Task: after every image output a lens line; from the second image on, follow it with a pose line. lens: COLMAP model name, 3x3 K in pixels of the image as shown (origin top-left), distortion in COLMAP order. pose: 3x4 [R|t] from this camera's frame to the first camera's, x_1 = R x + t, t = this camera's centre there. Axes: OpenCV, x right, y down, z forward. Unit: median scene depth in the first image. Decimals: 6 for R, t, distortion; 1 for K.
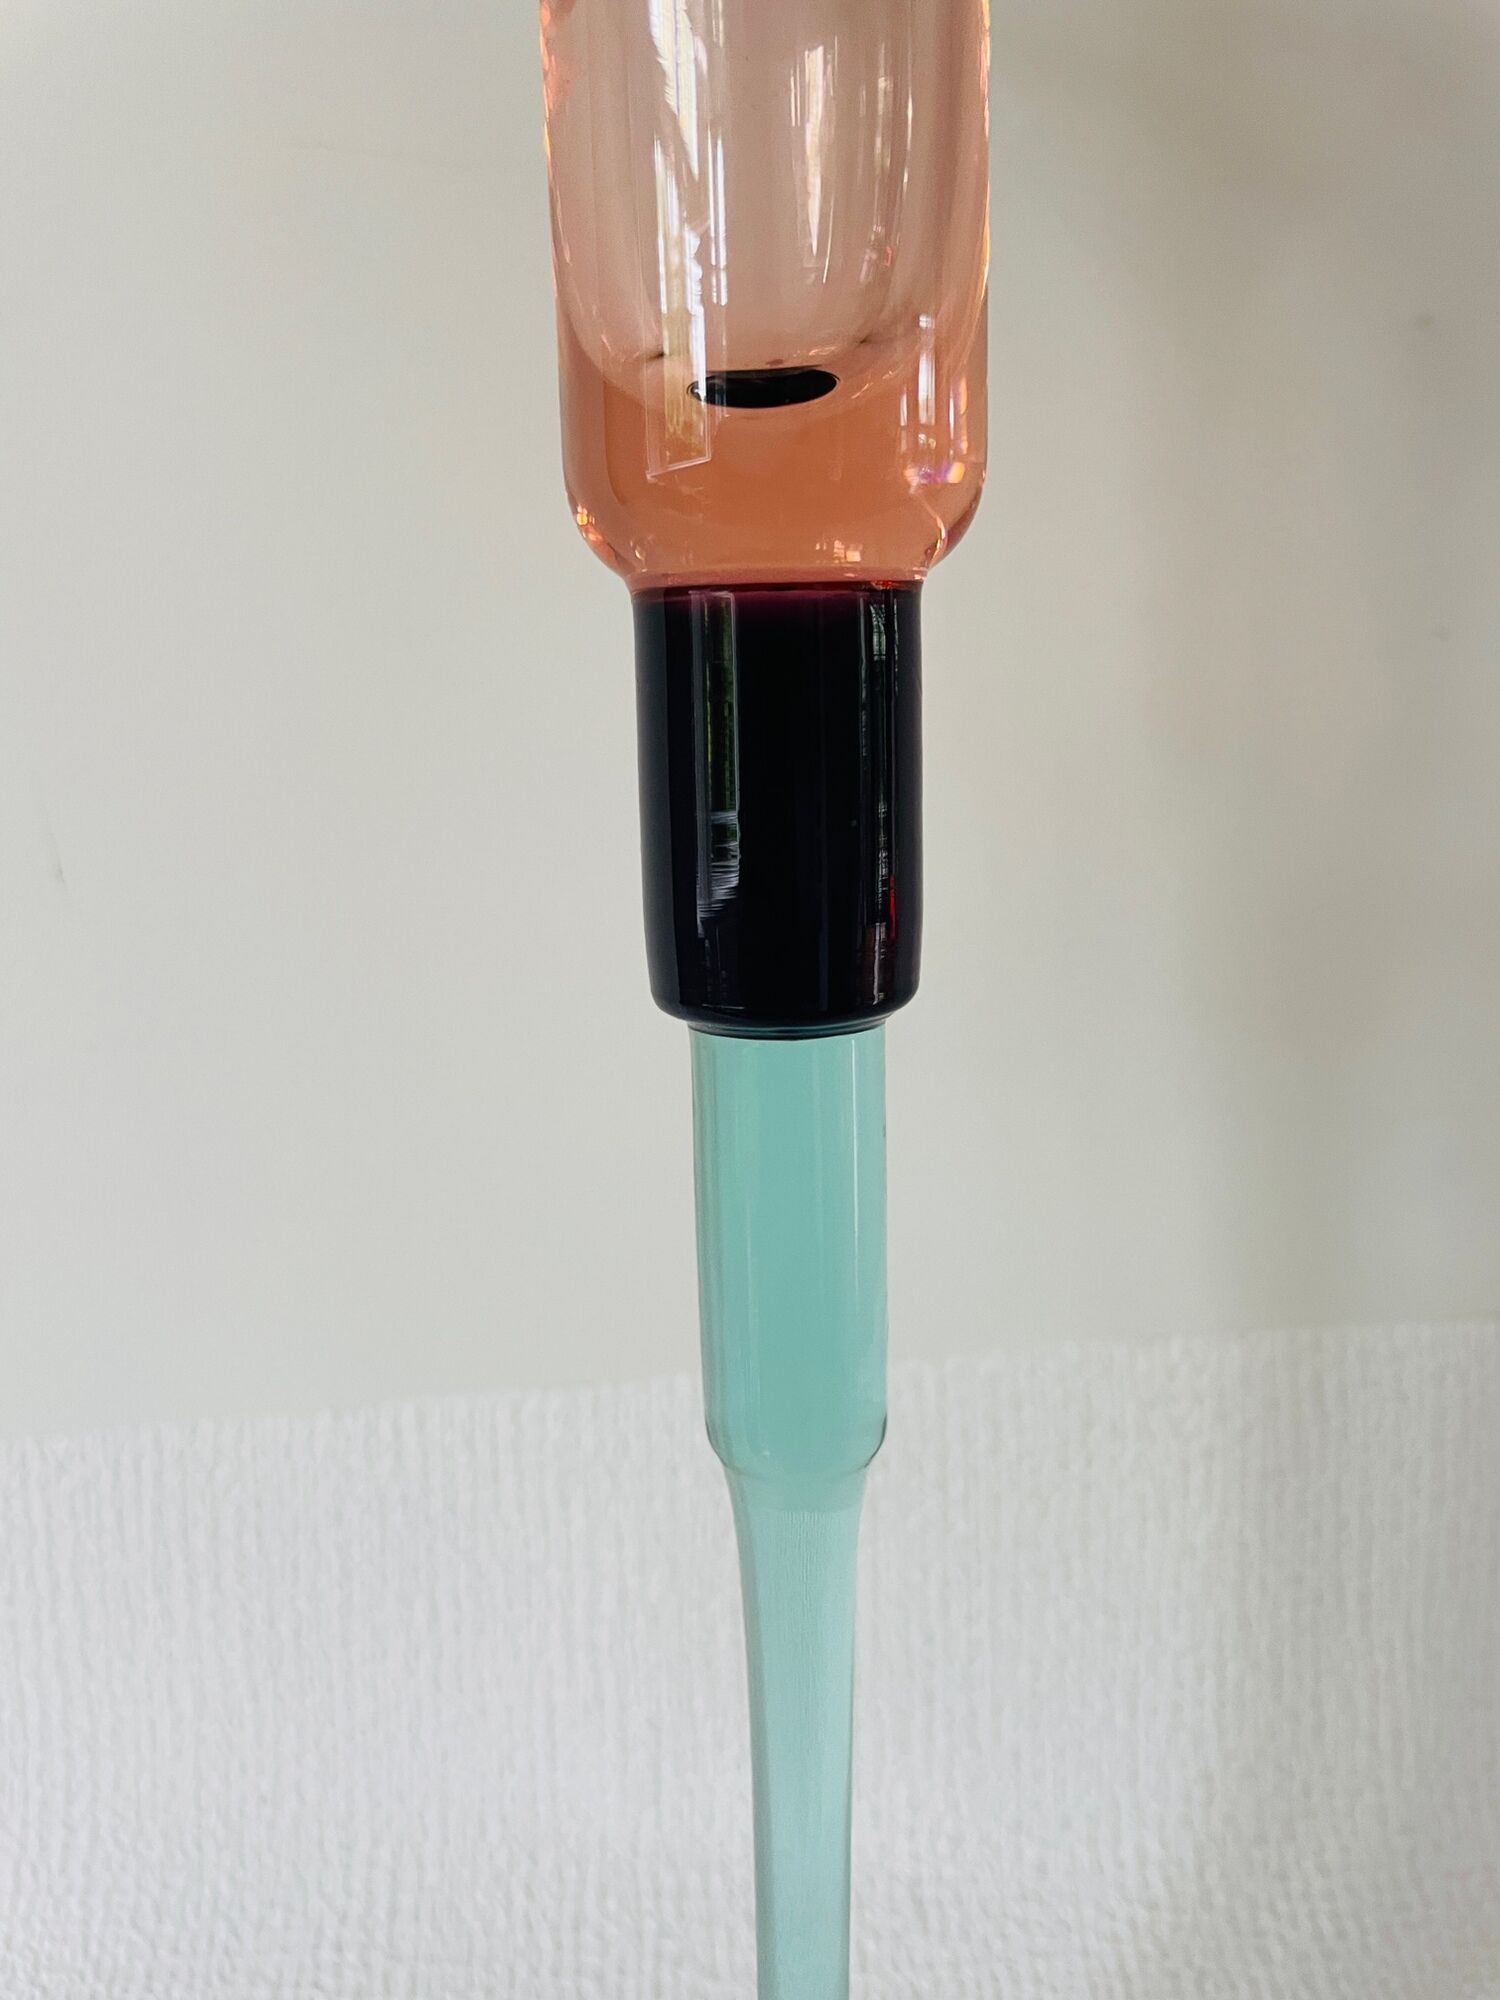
lens RADIAL K [[1588.6, 0, 745.1], [0, 1588.6, 977.8], [0, 0, 1]] dist [0.046115, -0.110523]
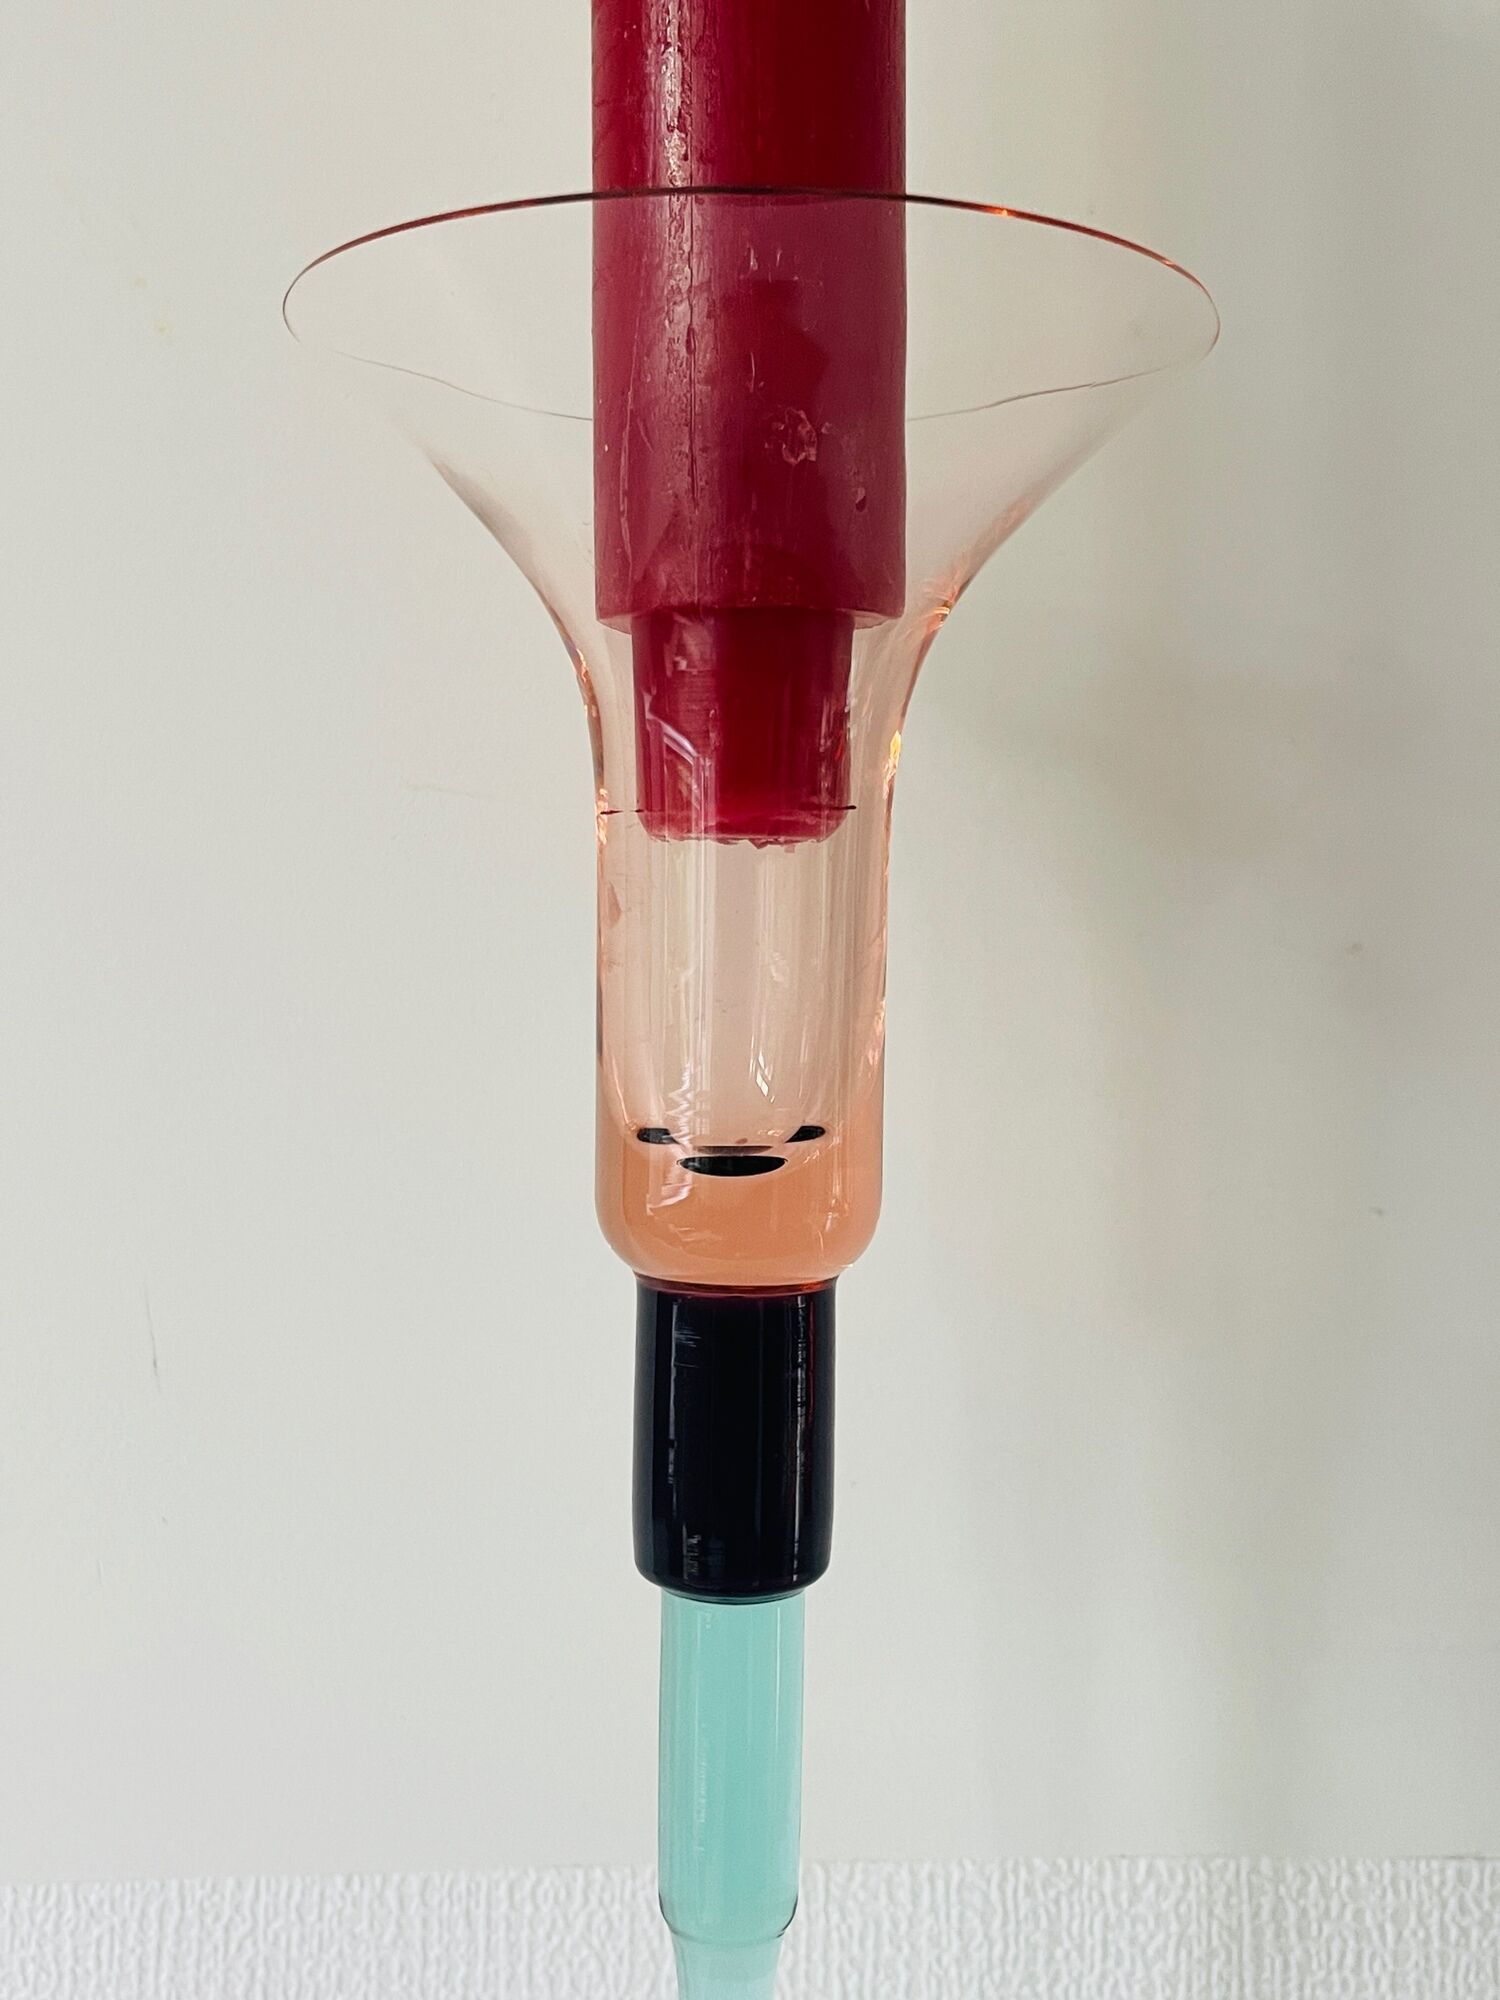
lens RADIAL K [[2085.1, 0, 745.2], [0, 2085.1, 971.2], [0, 0, 1]] dist [0.097332, -0.179793]
pose [[0.997429, 0.044083, -0.056490, 0.064383], [-0.052746, 0.985310, -0.162423, -0.113082], [0.048500, 0.164985, 0.985103, -0.490321]]
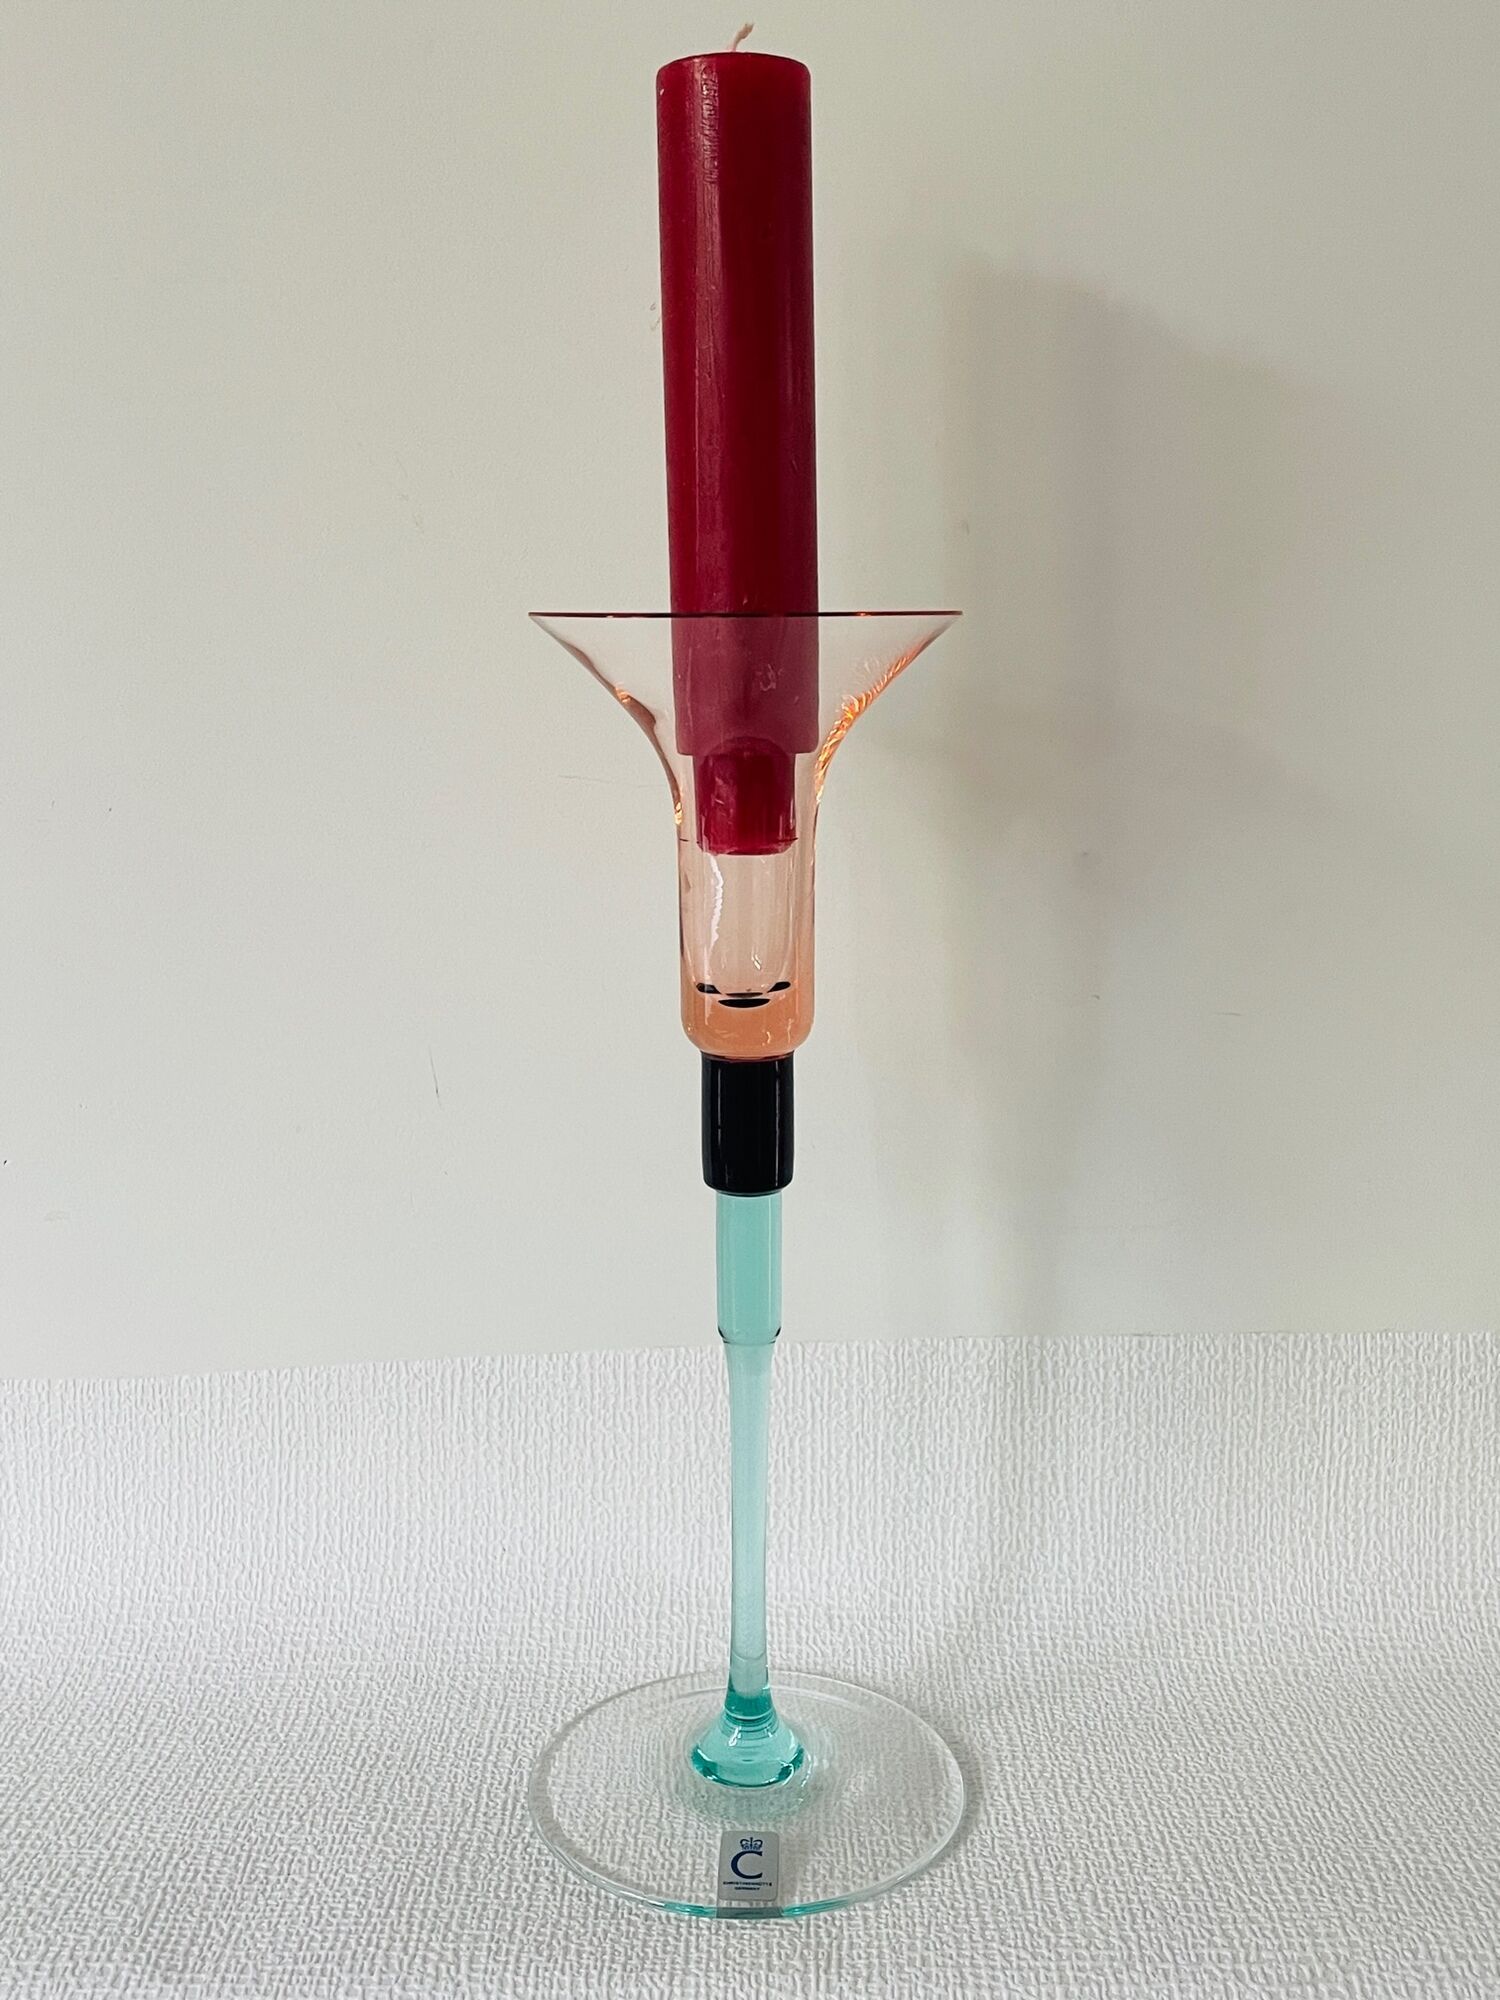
lens RADIAL K [[2074.3, 0, 756.2], [0, 2074.3, 991.7], [0, 0, 1]] dist [0.098480, -0.176491]
pose [[0.998018, 0.032718, -0.053761, 0.133779], [-0.033393, 0.999374, -0.011698, -0.169153], [0.053345, 0.013470, 0.998485, -1.644470]]
